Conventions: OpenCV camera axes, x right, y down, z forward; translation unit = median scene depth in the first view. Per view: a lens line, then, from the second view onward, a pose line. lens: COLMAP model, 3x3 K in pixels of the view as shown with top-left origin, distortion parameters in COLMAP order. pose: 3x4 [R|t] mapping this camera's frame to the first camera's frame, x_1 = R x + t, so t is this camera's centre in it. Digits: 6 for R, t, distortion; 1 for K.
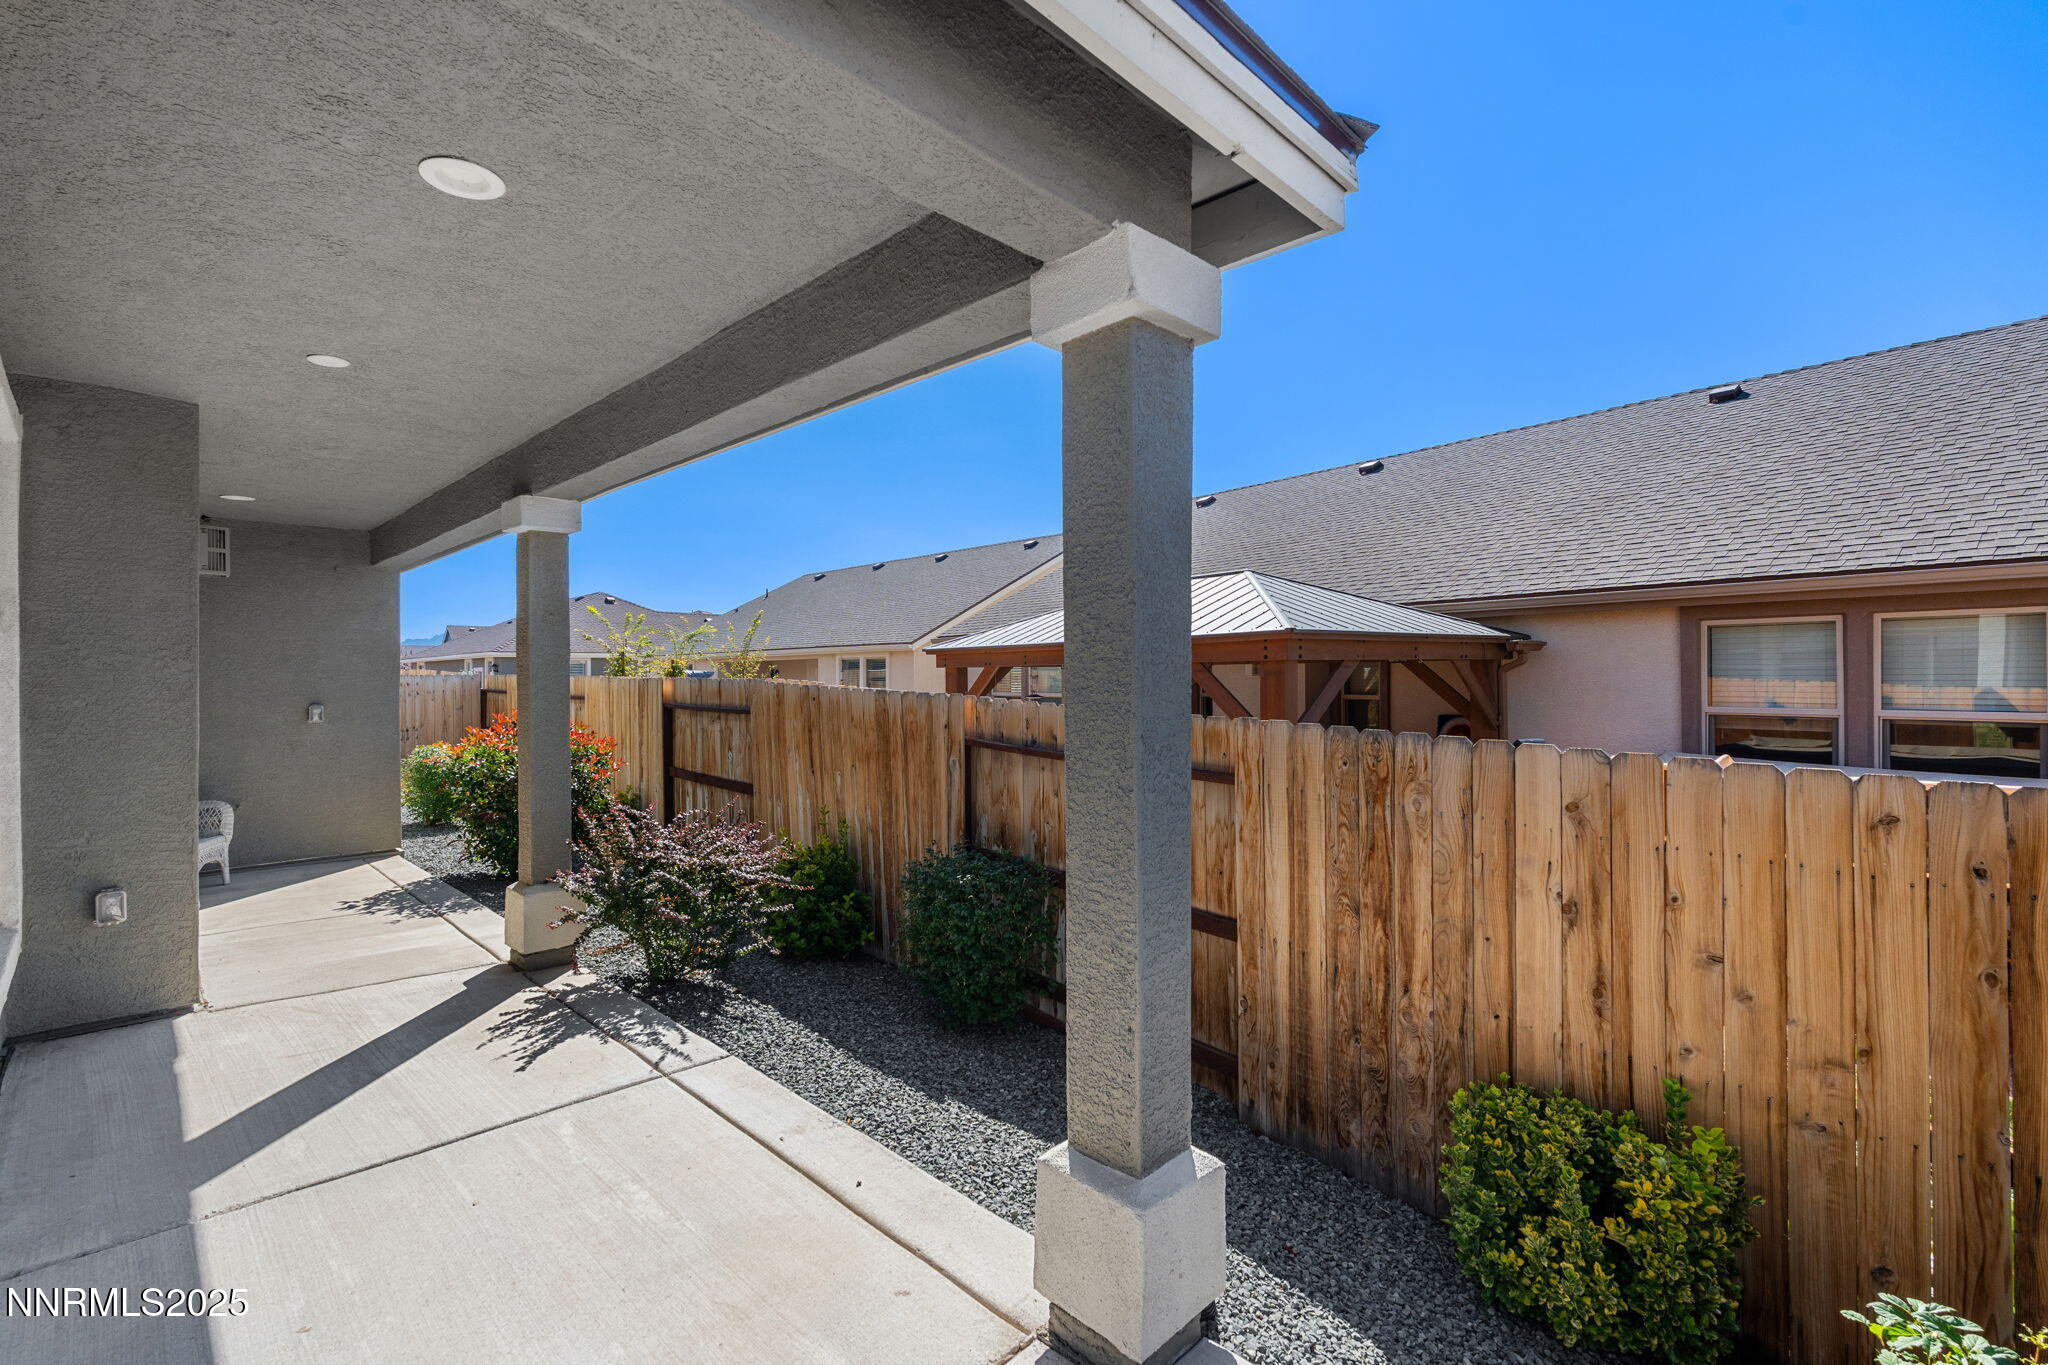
lens RADIAL K [[893.4, 0, 1022.1], [0, 893.4, 673.7], [0, 0, 1]] dist [-0.003405, -0.000091]
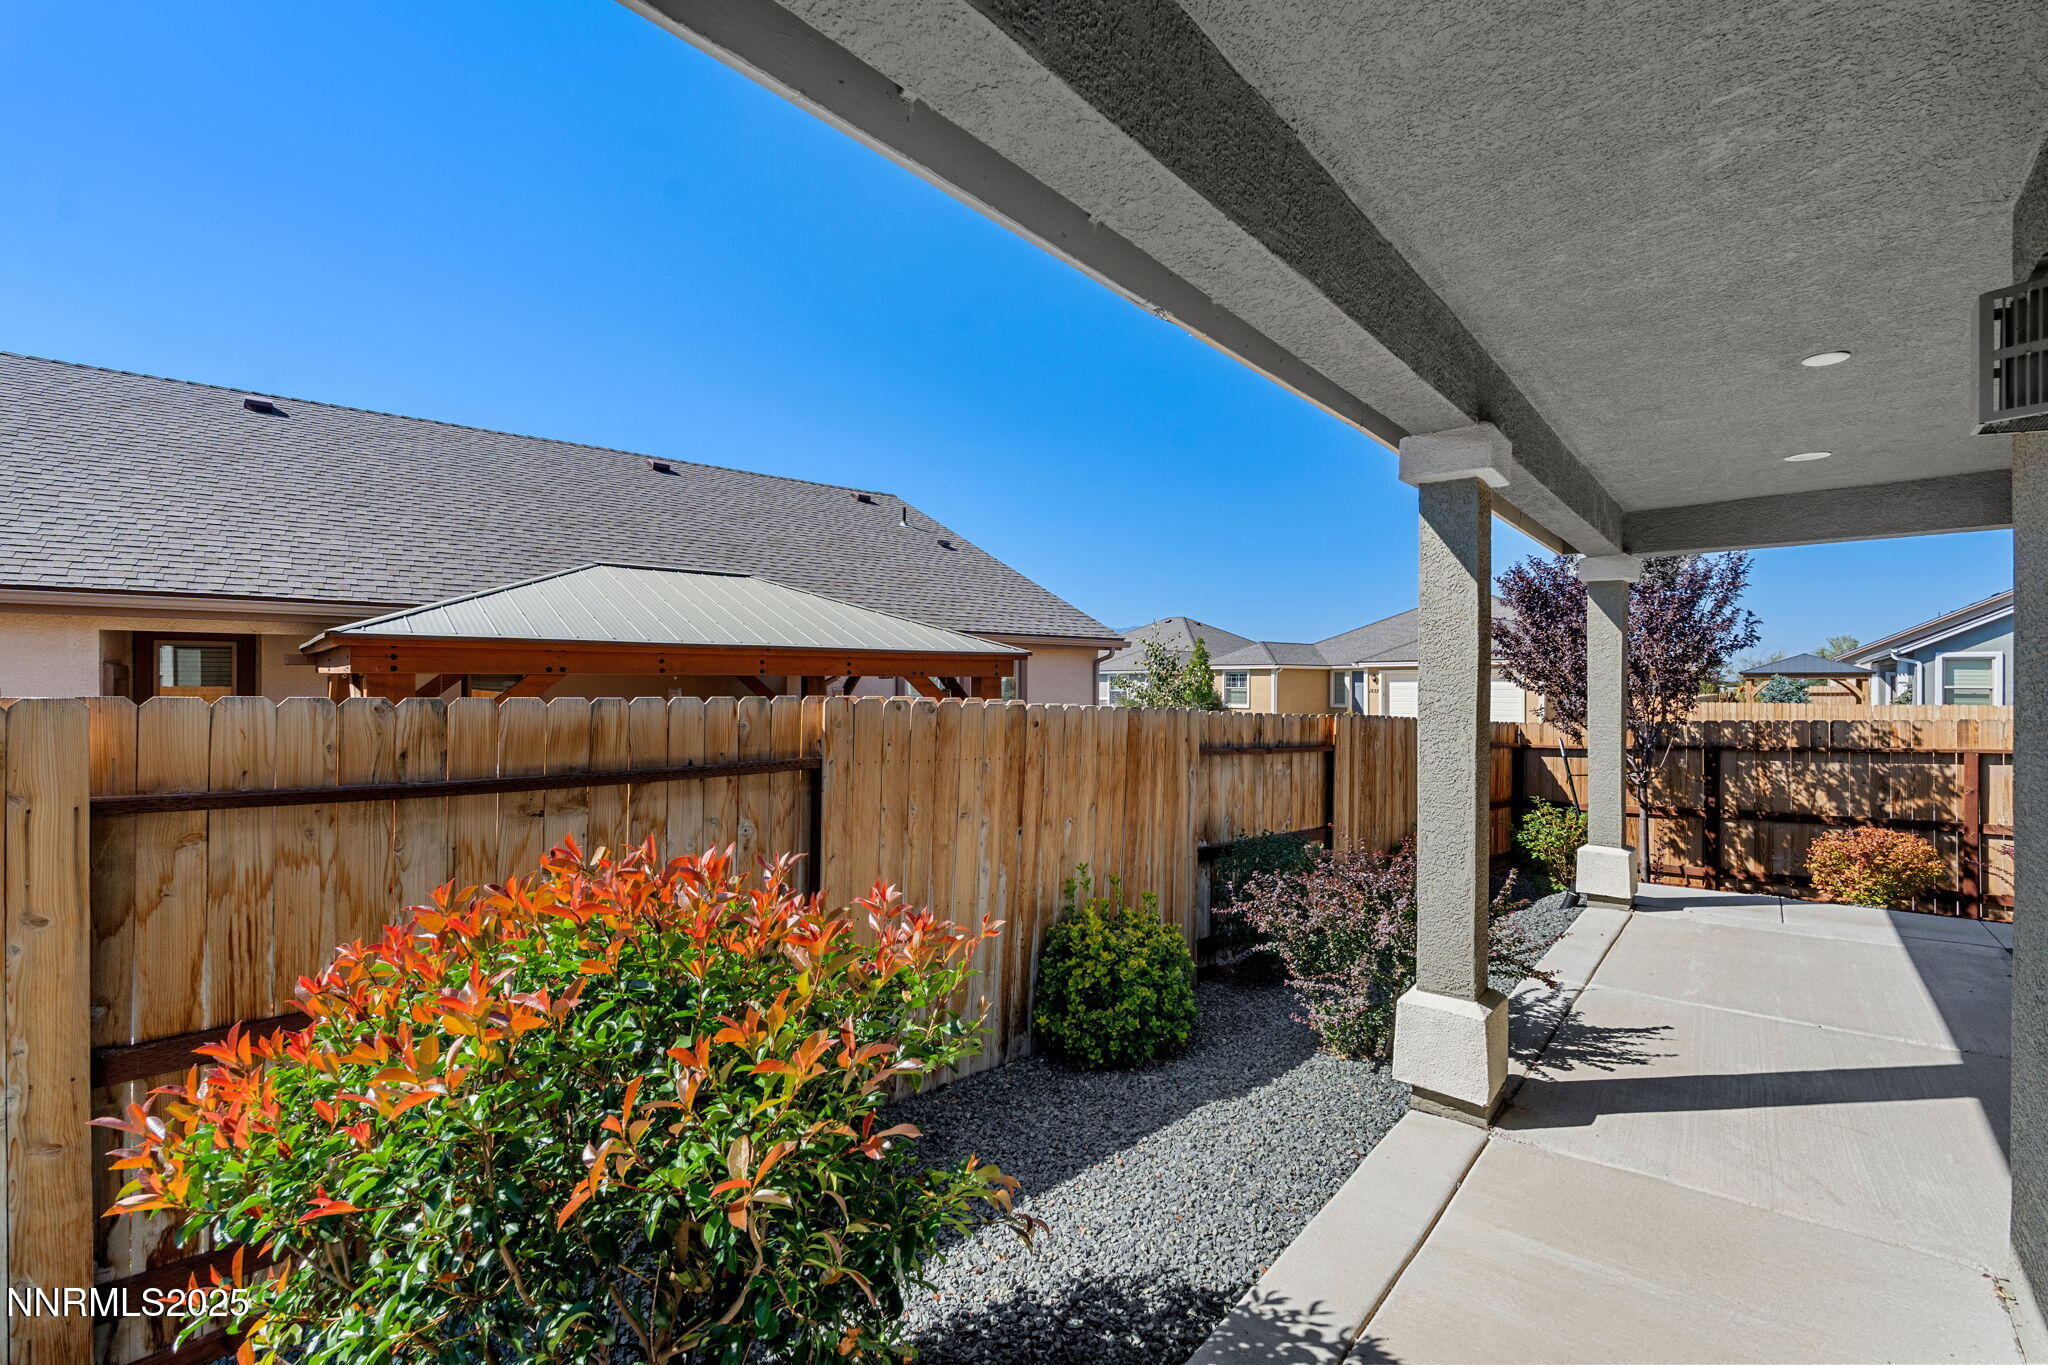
lens RADIAL K [[893.4, 0, 1020.5], [0, 893.4, 687.2], [0, 0, 1]] dist [-0.003405, -0.000091]
pose [[-0.064721, 0.005478, 0.997888, -1.462953], [-0.003173, 0.999979, -0.005695, 0.007171], [-0.997898, -0.003535, -0.064702, 1.679901]]
